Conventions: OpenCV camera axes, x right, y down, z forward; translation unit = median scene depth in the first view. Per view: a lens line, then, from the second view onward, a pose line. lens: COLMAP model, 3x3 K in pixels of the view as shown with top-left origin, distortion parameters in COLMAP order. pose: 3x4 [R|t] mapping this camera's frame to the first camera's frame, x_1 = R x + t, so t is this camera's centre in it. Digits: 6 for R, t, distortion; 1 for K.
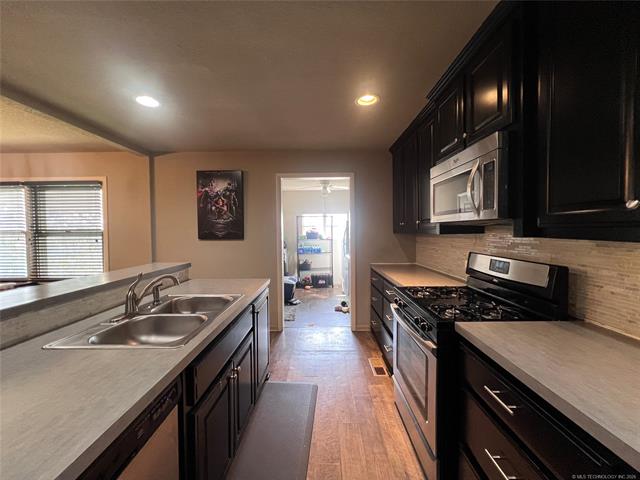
lens RADIAL K [[259.5, 0, 317.3], [0, 259.5, 239.2], [0, 0, 1]] dist [-0.004336, 0.000790]
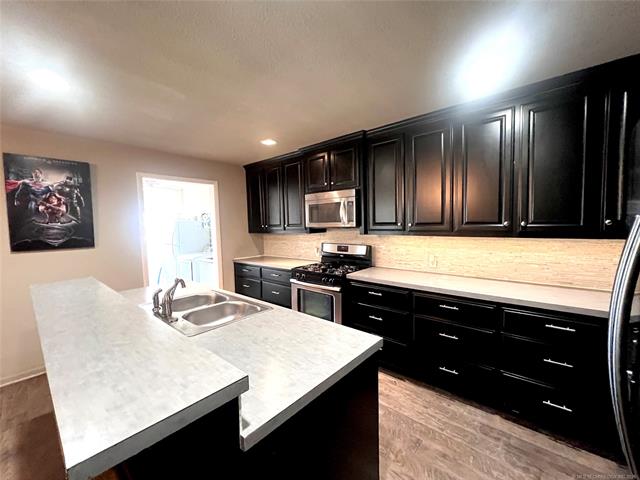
lens RADIAL K [[259.5, 0, 320.2], [0, 259.5, 237.7], [0, 0, 1]] dist [-0.004336, 0.000790]
pose [[0.645362, -0.049011, 0.762303, -0.450807], [0.042314, 0.998701, 0.028387, -0.021515], [-0.762704, 0.013936, 0.646597, -0.084082]]
